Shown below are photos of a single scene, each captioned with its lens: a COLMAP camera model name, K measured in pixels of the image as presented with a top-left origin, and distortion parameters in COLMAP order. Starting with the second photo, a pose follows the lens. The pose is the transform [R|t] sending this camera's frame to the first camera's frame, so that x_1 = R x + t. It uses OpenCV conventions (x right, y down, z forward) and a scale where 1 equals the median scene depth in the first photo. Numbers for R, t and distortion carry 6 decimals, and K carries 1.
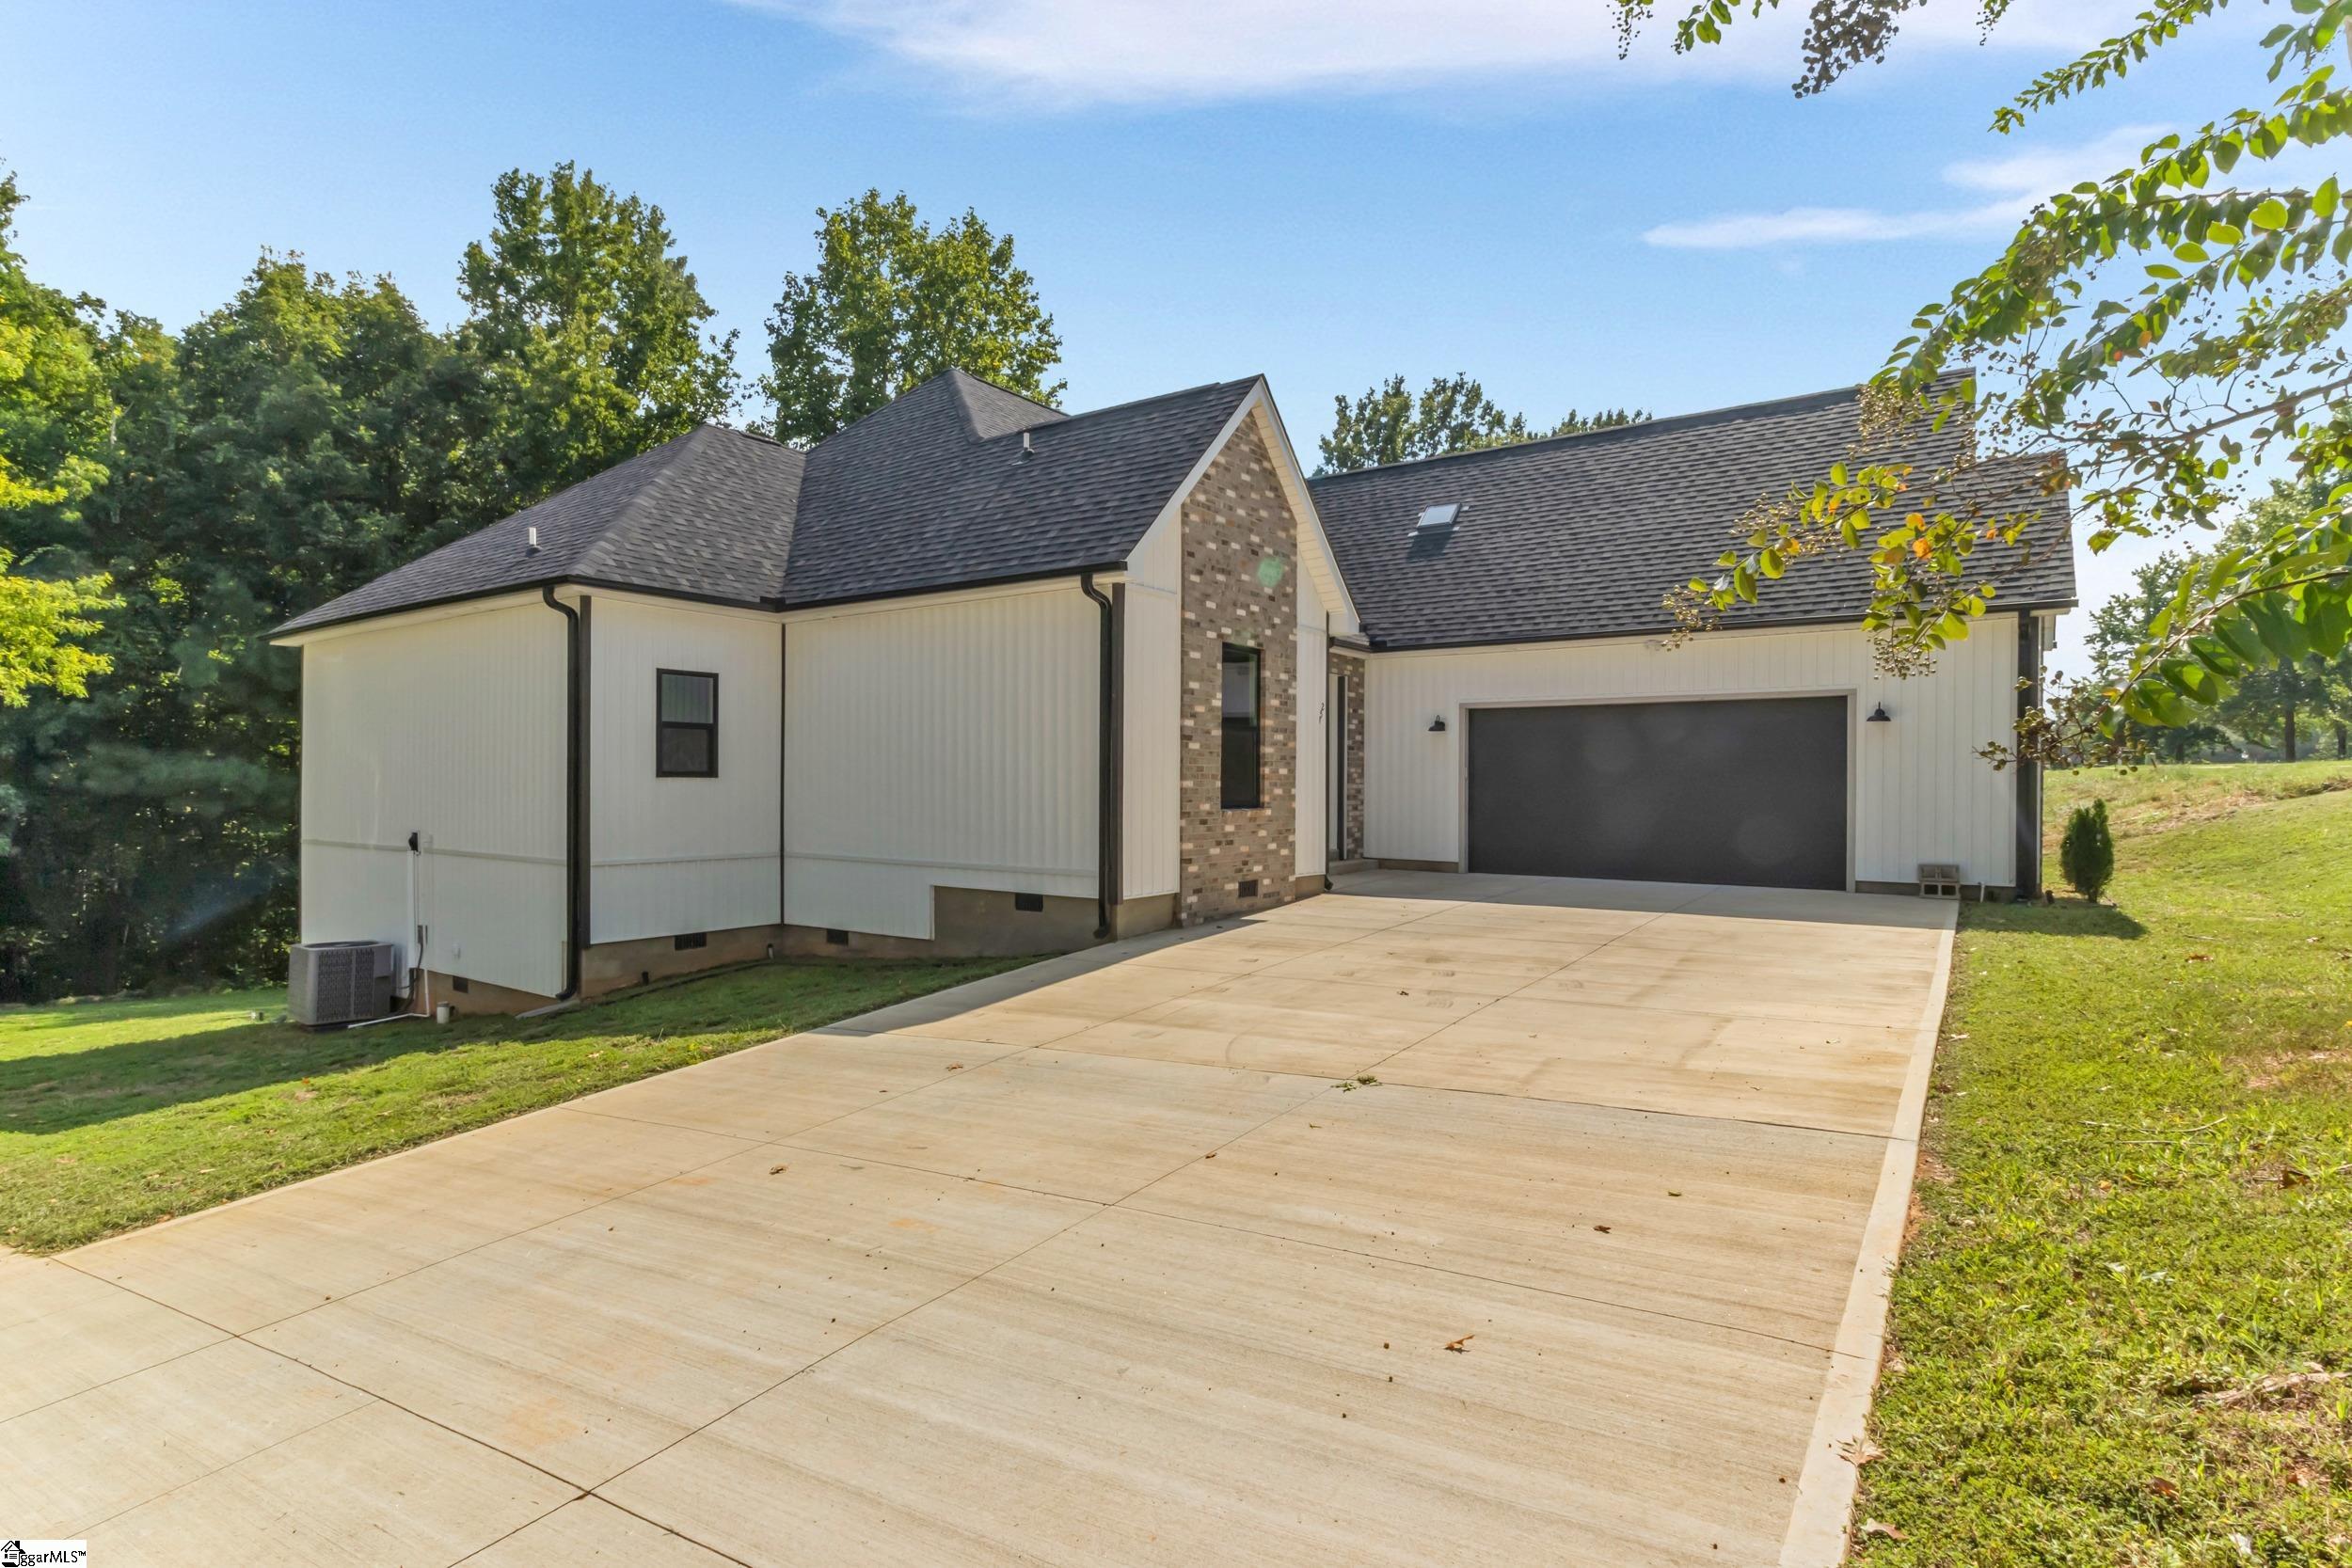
lens RADIAL K [[1123.2, 0, 1182.5], [0, 1123.2, 780.0], [0, 0, 1]] dist [0.005202, 0.000954]
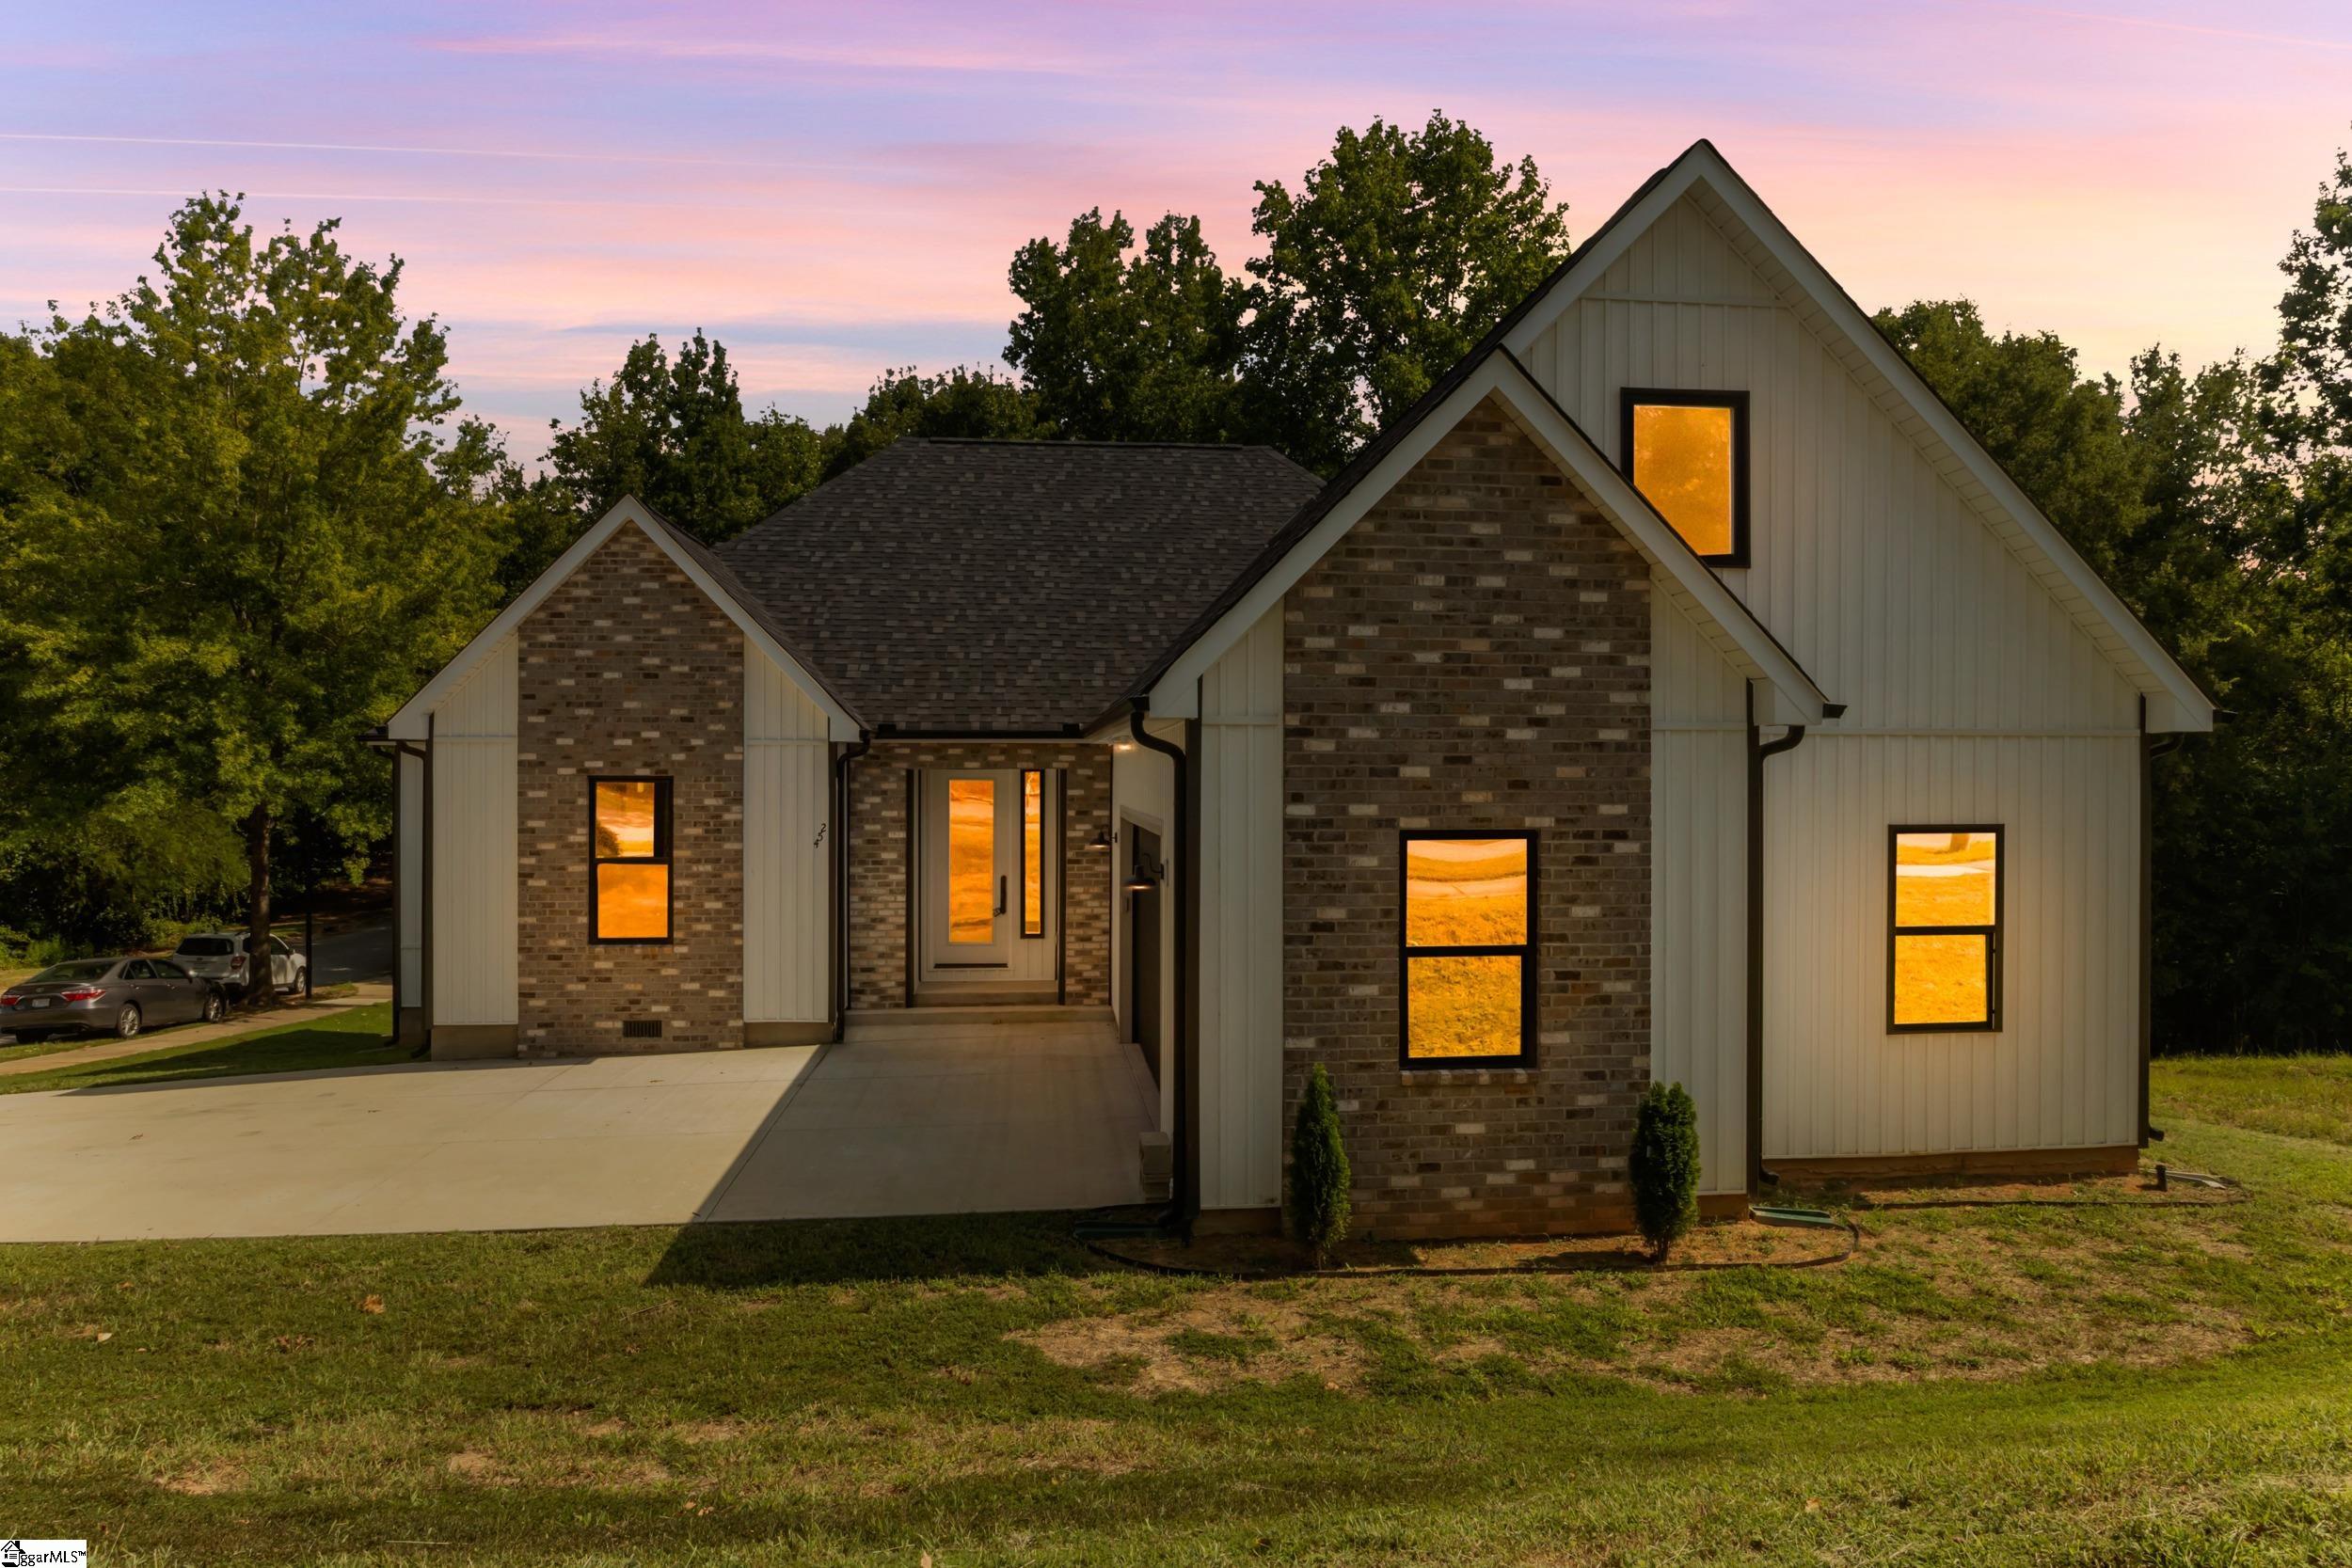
lens RADIAL K [[1481.9, 0, 1176.0], [0, 1481.9, 784.0], [0, 0, 1]] dist [-0.029218, -0.000992]
pose [[0.648271, 0.001299, -0.761408, 1.347277], [0.003498, 0.999983, 0.004685, -0.119389], [0.761401, -0.005700, 0.648256, 0.548442]]
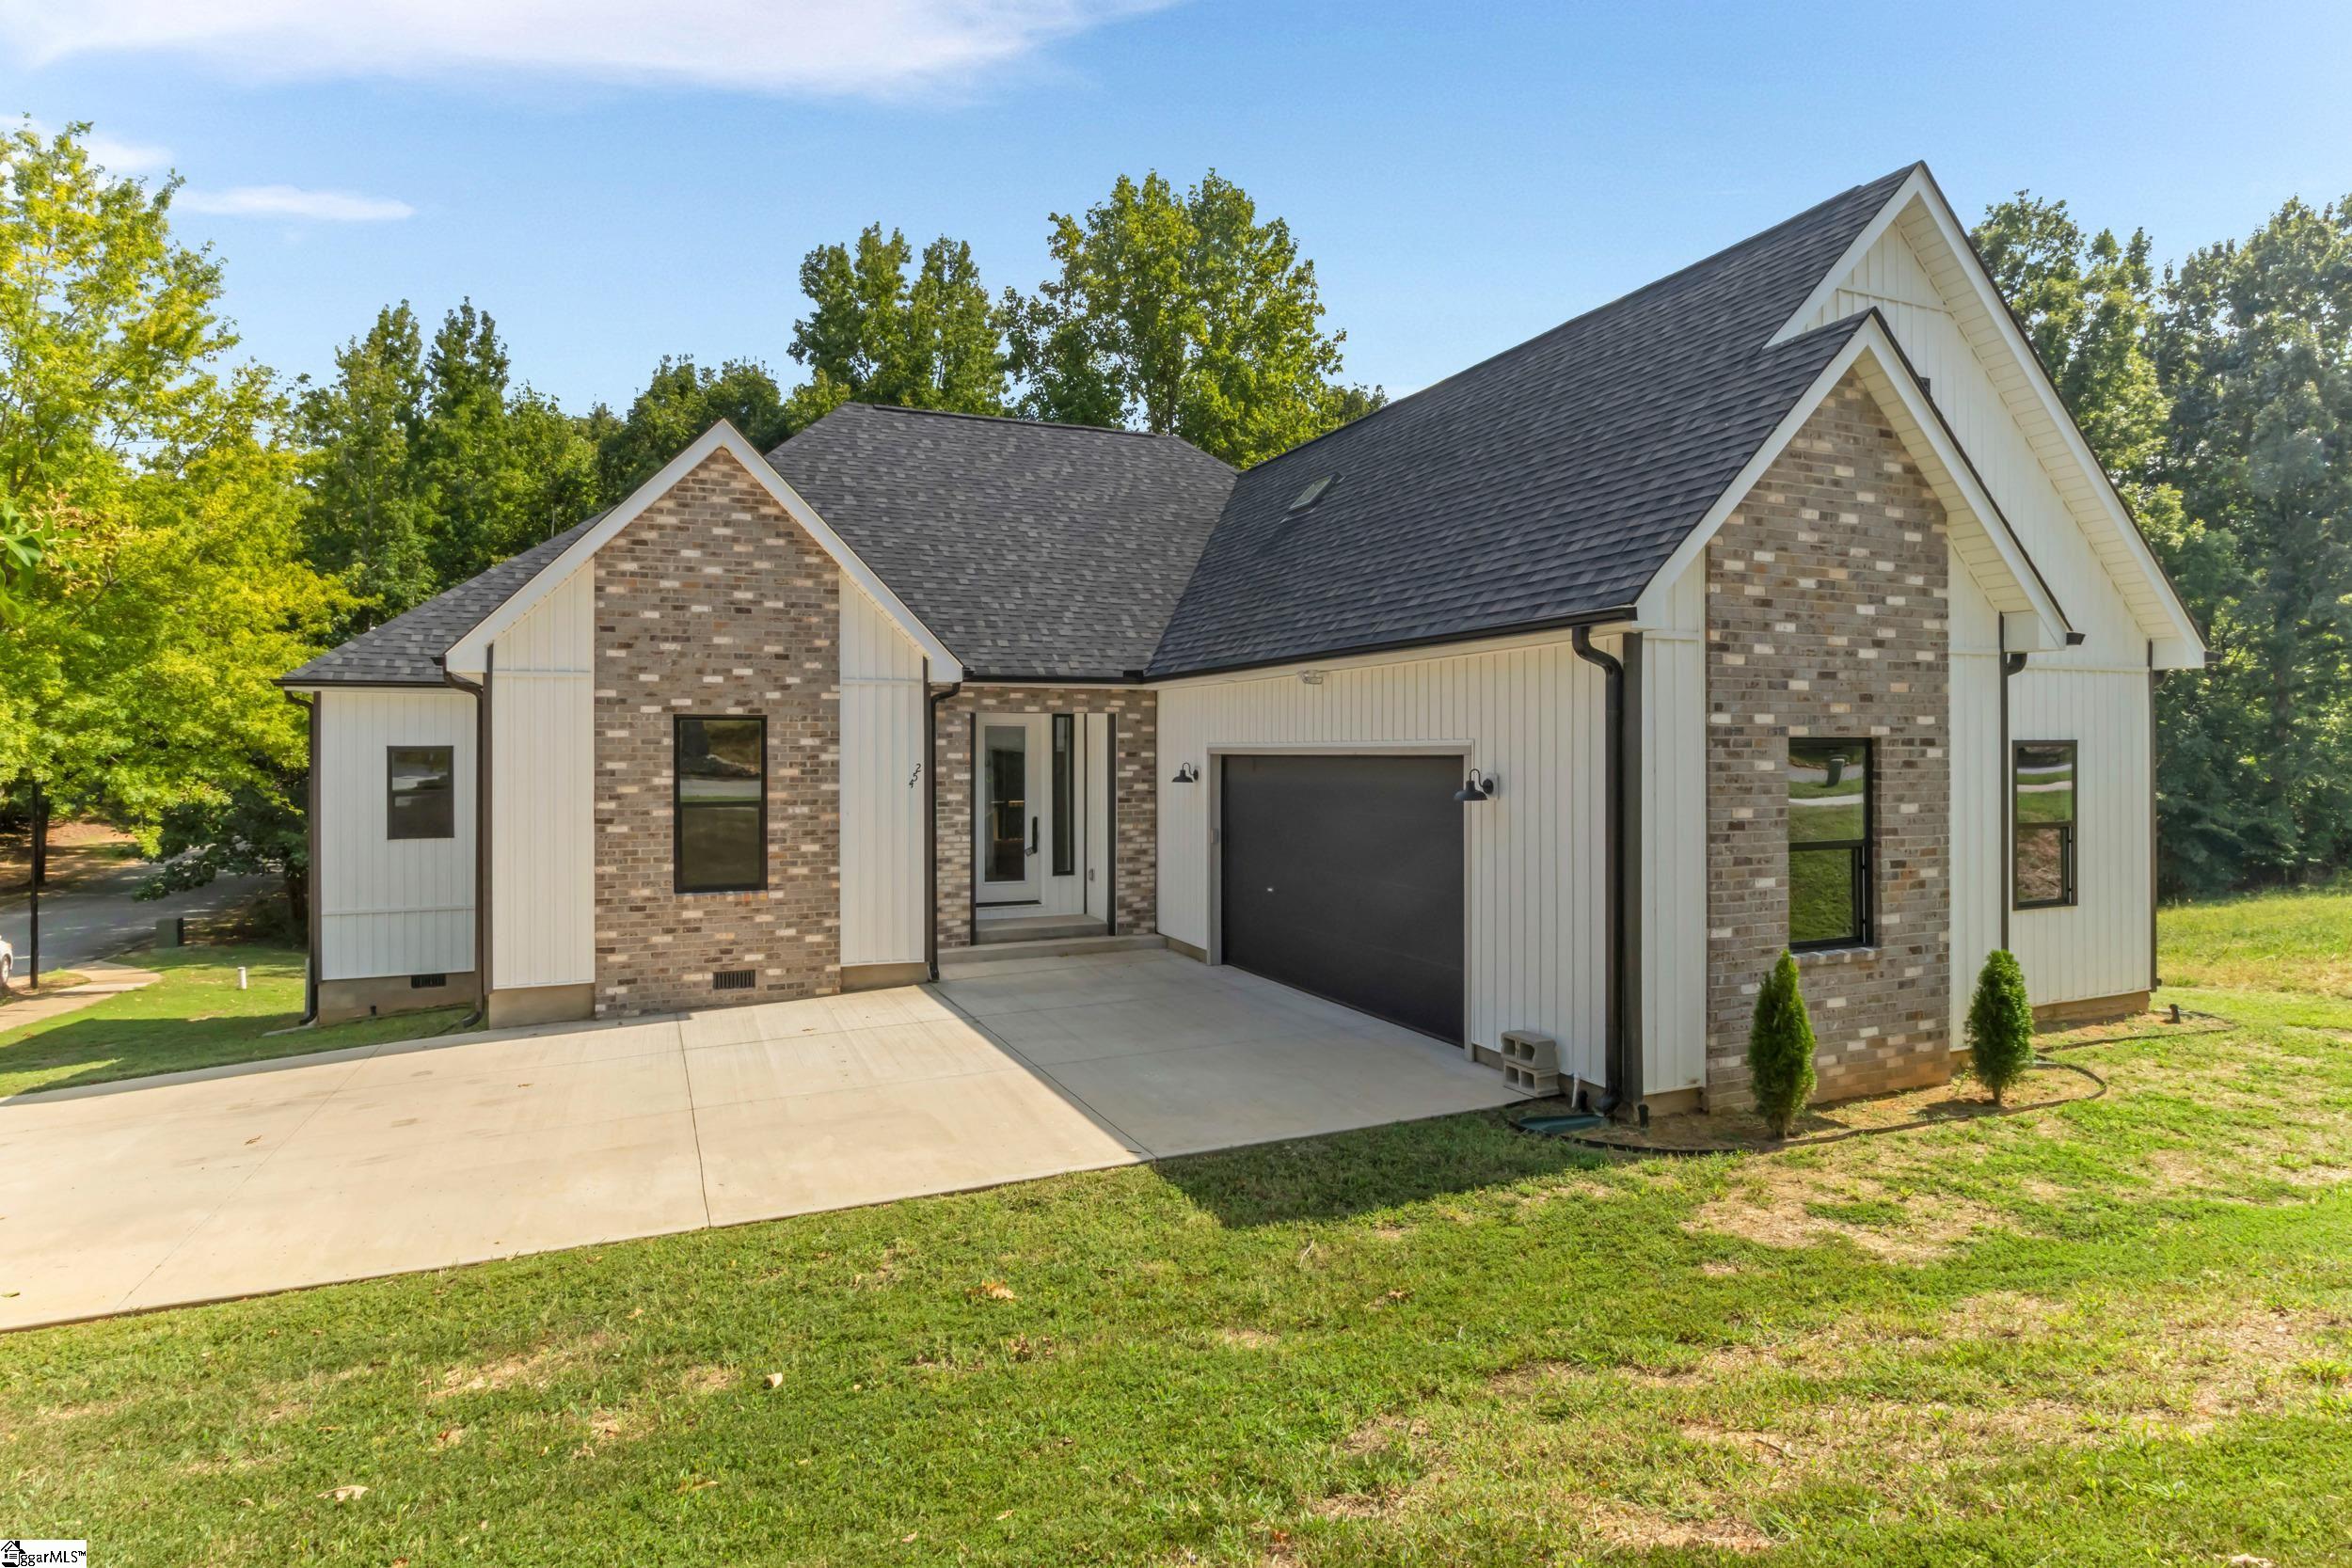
lens RADIAL K [[1253.4, 0, 1176.4], [0, 1253.4, 753.0], [0, 0, 1]] dist [-0.011109, 0.001392]
pose [[0.845347, -0.007962, -0.534159, 0.934639], [0.009303, 0.999957, -0.000182, -0.086447], [0.534137, -0.004816, 0.845384, 0.341538]]
